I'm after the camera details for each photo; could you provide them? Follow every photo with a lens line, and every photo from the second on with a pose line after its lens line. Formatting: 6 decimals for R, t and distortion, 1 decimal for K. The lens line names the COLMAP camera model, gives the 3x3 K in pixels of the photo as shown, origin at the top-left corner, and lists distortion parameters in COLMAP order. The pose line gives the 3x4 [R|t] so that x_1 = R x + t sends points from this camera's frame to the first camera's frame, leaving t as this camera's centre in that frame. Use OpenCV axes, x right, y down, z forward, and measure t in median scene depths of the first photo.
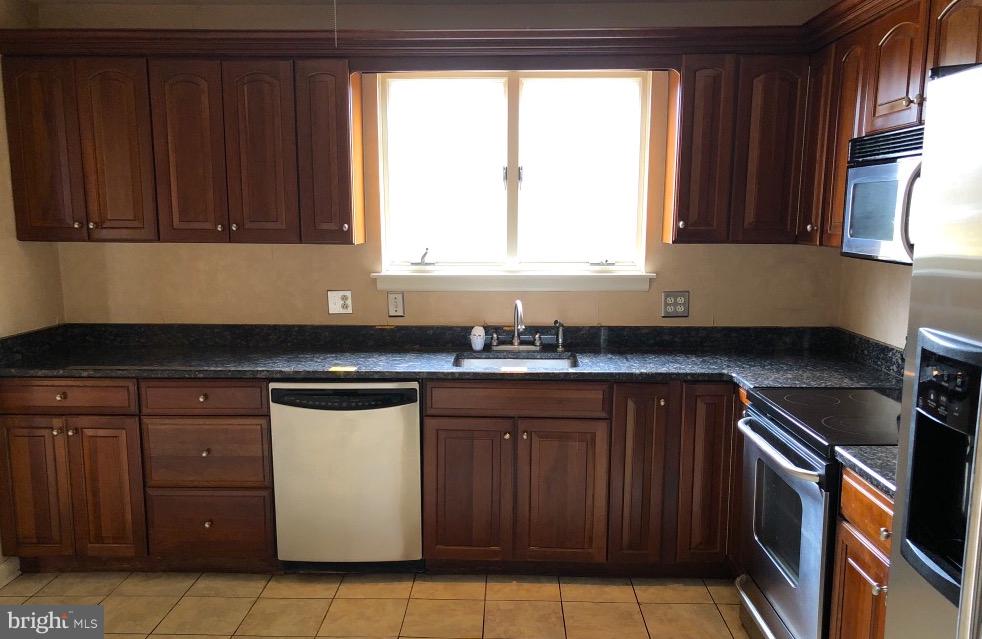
lens RADIAL K [[800.9, 0, 482.3], [0, 800.9, 364.9], [0, 0, 1]] dist [0.025346, -0.038069]
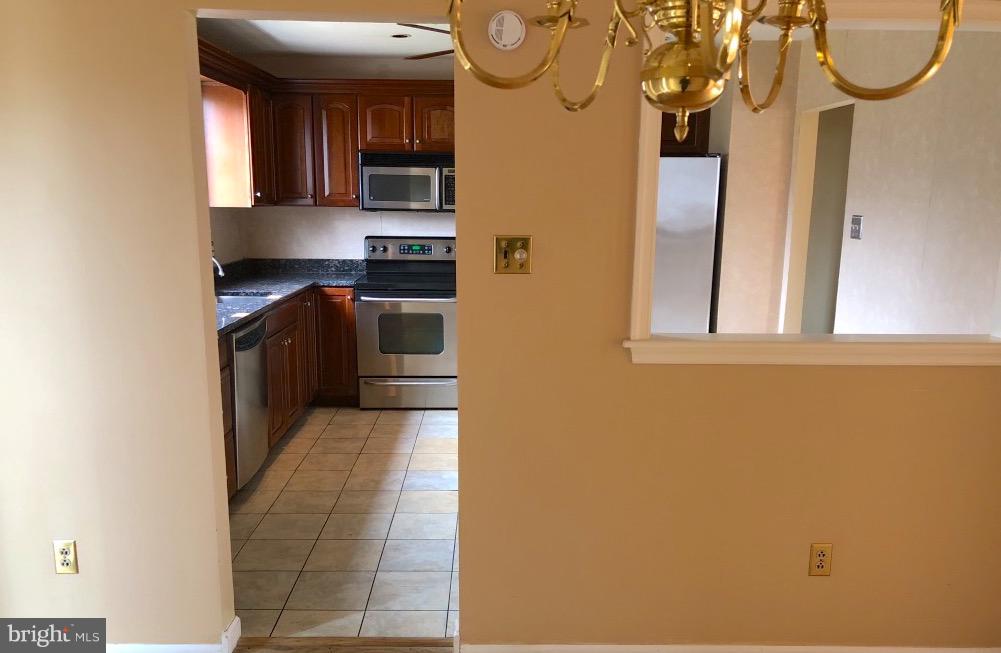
lens RADIAL K [[816.4, 0, 506.2], [0, 816.4, 367.2], [0, 0, 1]] dist [0.025346, -0.038069]
pose [[-0.042726, -0.210942, 0.976564, -1.252968], [0.166797, 0.962233, 0.215144, -0.104181], [-0.985065, 0.172080, -0.005928, 0.543857]]
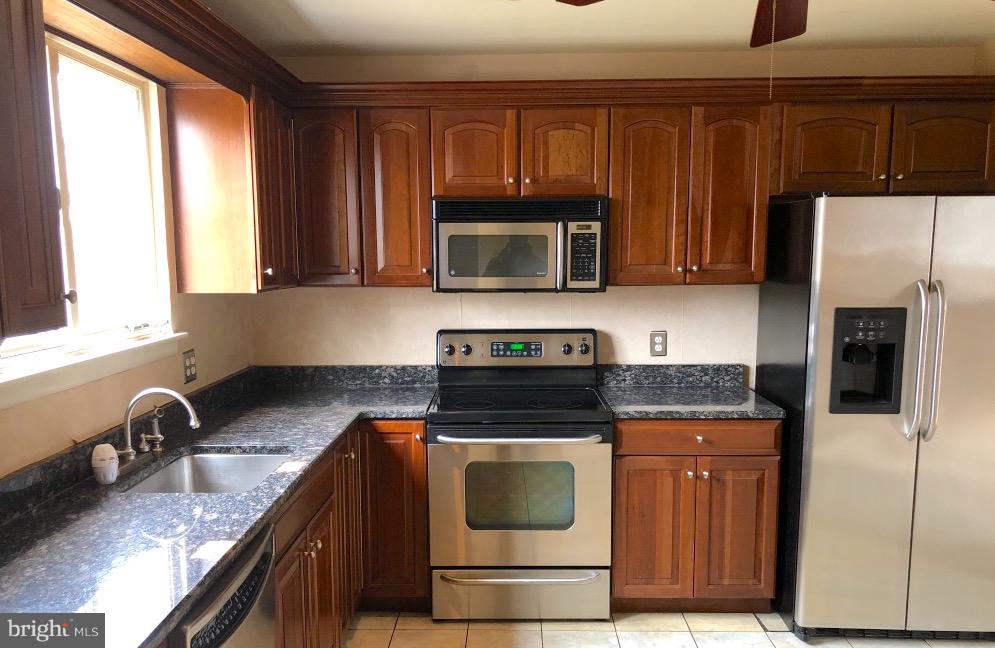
lens RADIAL K [[811.5, 0, 497.9], [0, 811.5, 358.0], [0, 0, 1]] dist [0.025346, -0.038069]
pose [[-0.006527, -0.133188, 0.991069, -0.617626], [0.183197, 0.974157, 0.132122, -0.139884], [-0.983054, 0.182424, 0.018041, 0.679434]]
